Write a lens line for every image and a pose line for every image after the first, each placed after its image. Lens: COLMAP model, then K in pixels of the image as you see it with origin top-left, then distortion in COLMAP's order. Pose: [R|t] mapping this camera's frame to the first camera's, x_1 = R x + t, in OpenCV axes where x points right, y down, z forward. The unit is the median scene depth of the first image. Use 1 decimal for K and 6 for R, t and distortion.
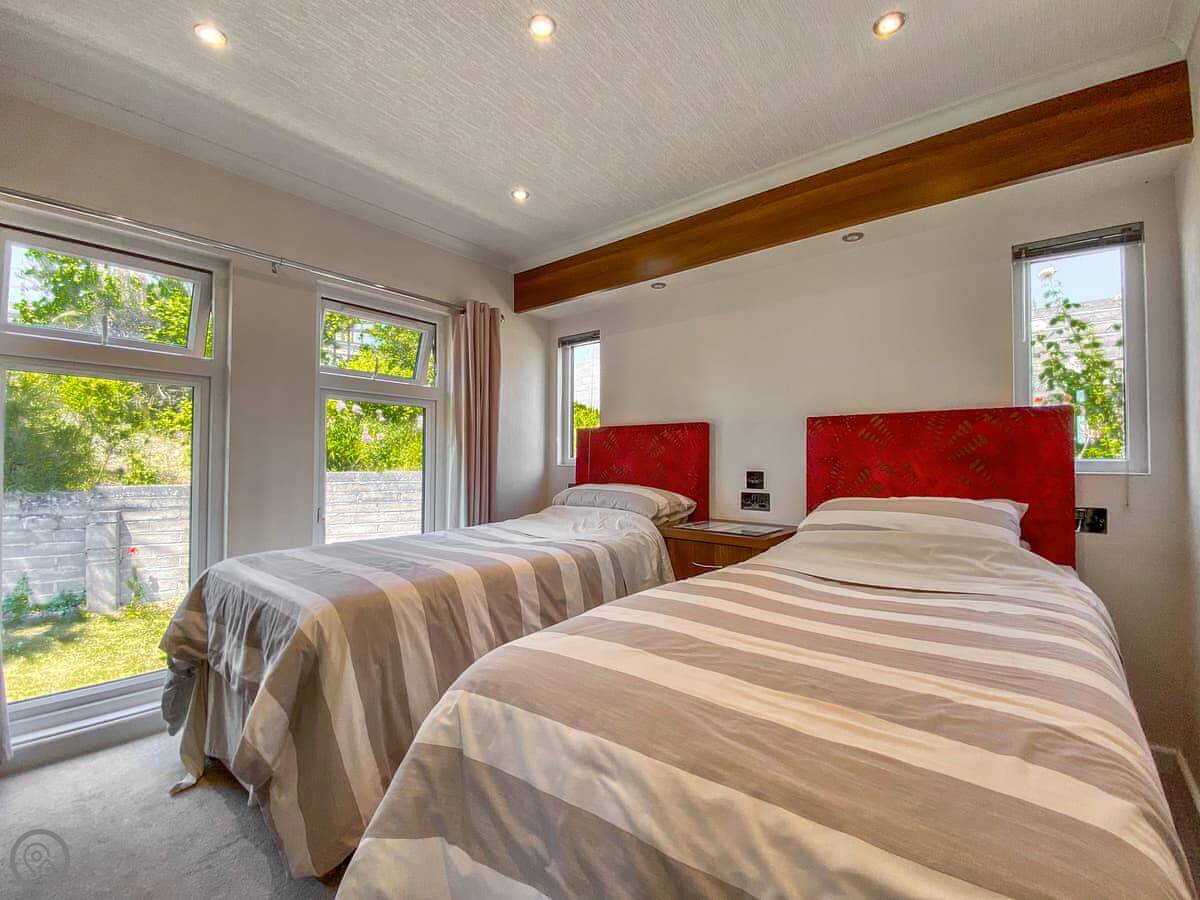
lens RADIAL K [[501.4, 0, 597.6], [0, 501.4, 448.7], [0, 0, 1]] dist [0.001781, -0.015305]
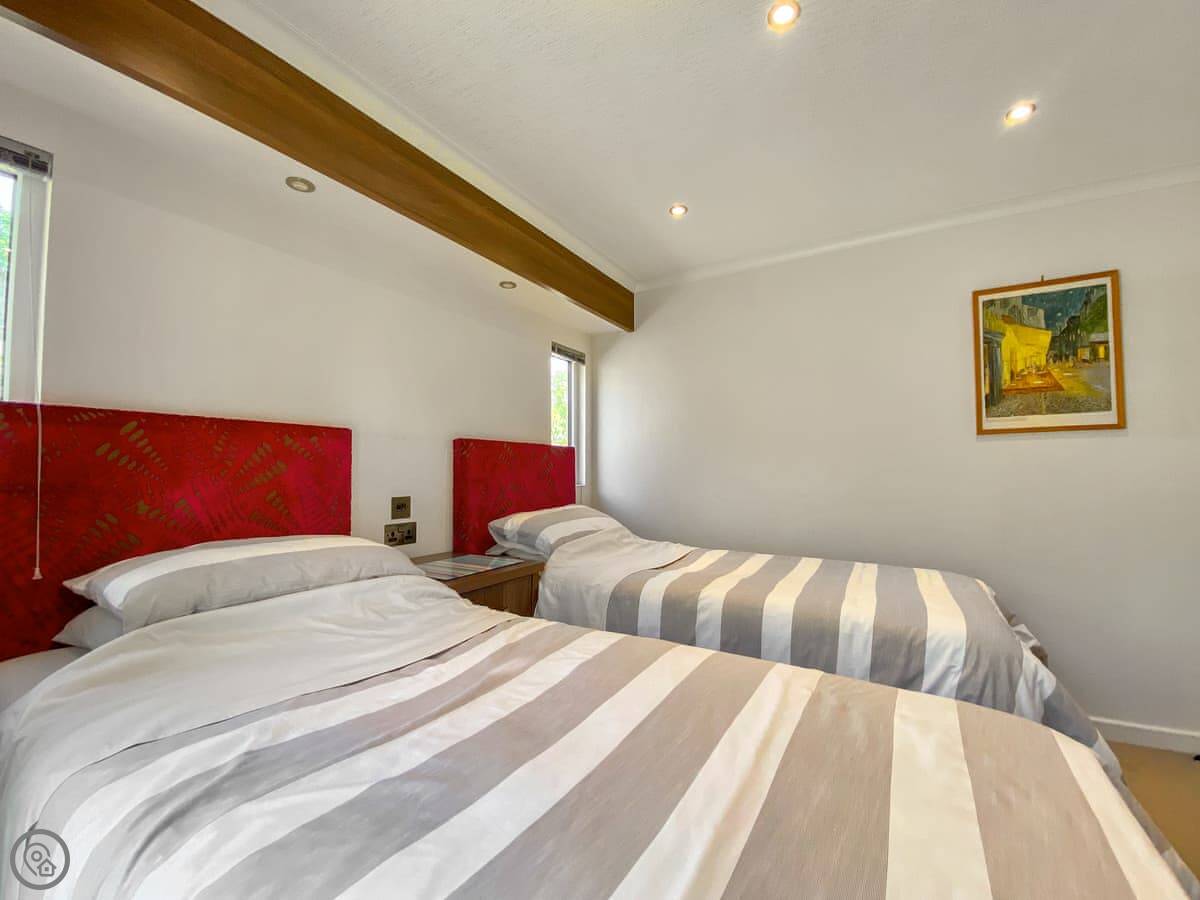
lens RADIAL K [[501.4, 0, 597.6], [0, 501.4, 448.7], [0, 0, 1]] dist [0.001781, -0.015305]
pose [[-0.149373, 0.037375, 0.988074, -0.554015], [-0.031799, 0.998587, -0.042579, -0.008561], [-0.988270, -0.037780, -0.147973, 0.839687]]
